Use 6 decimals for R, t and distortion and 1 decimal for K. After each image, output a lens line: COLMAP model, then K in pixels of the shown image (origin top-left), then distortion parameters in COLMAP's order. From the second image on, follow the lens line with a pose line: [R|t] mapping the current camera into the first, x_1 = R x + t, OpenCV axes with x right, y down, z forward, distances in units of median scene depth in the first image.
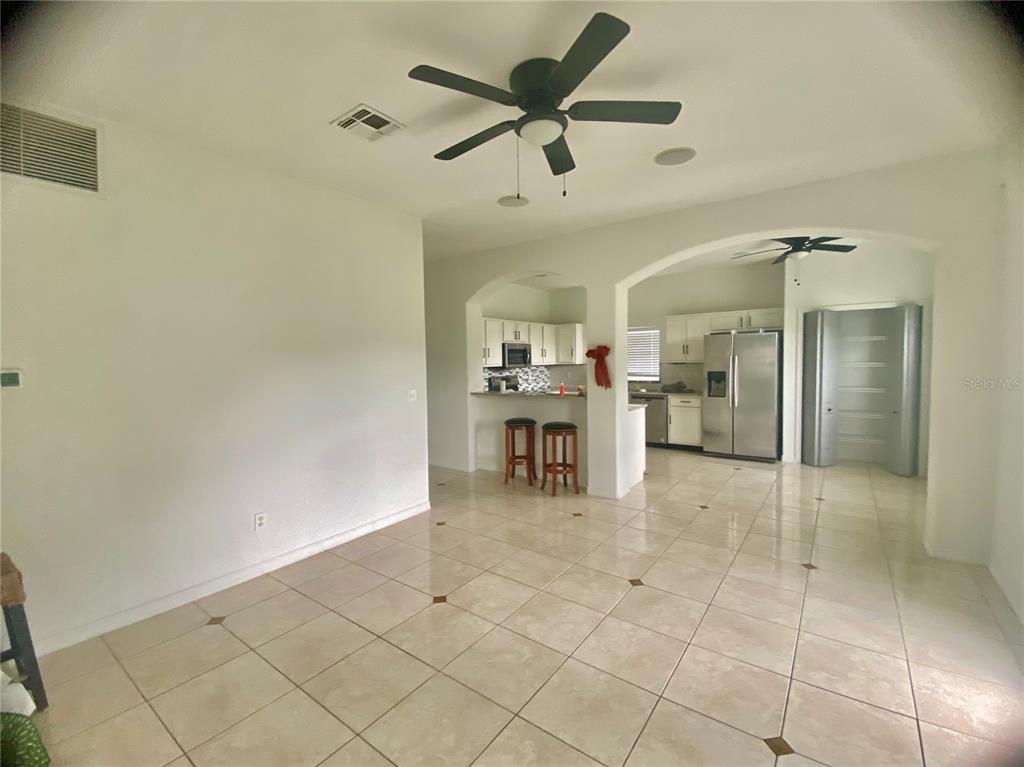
lens RADIAL K [[448.2, 0, 509.3], [0, 448.2, 388.6], [0, 0, 1]] dist [-0.000577, 0.000003]
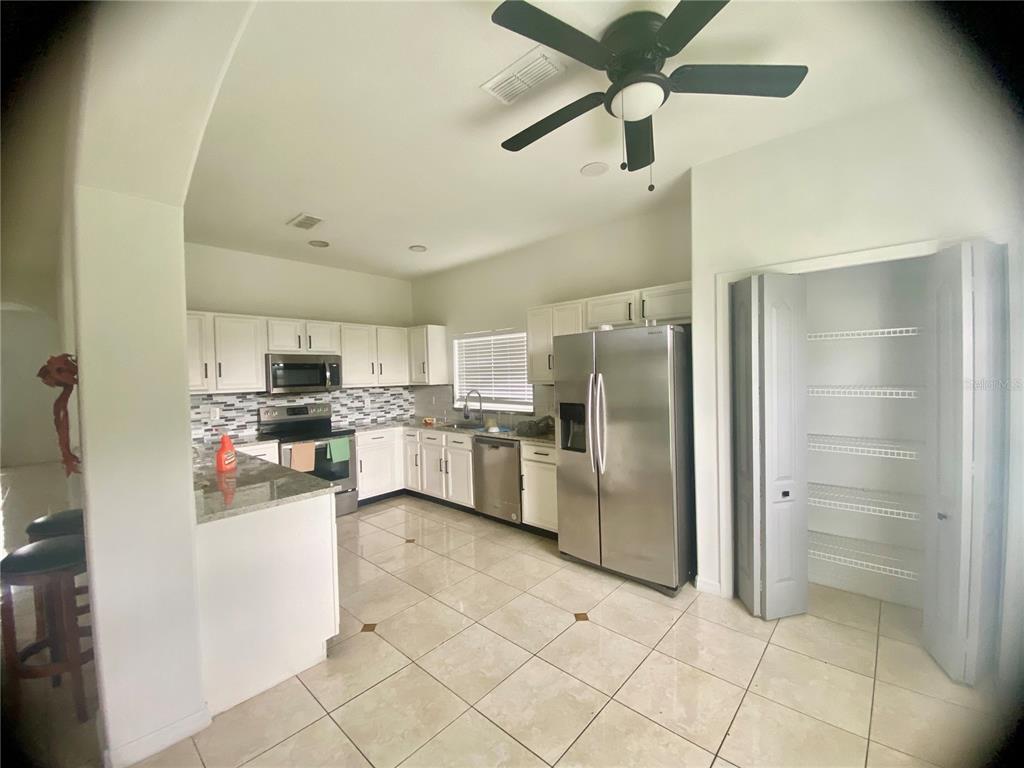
lens RADIAL K [[427.0, 0, 507.9], [0, 427.0, 383.7], [0, 0, 1]] dist [0.004476, -0.000009]
pose [[0.996531, -0.003935, -0.083130, 0.367221], [0.000459, 0.999126, -0.041790, -0.033748], [0.083222, 0.041607, 0.995662, 0.421046]]
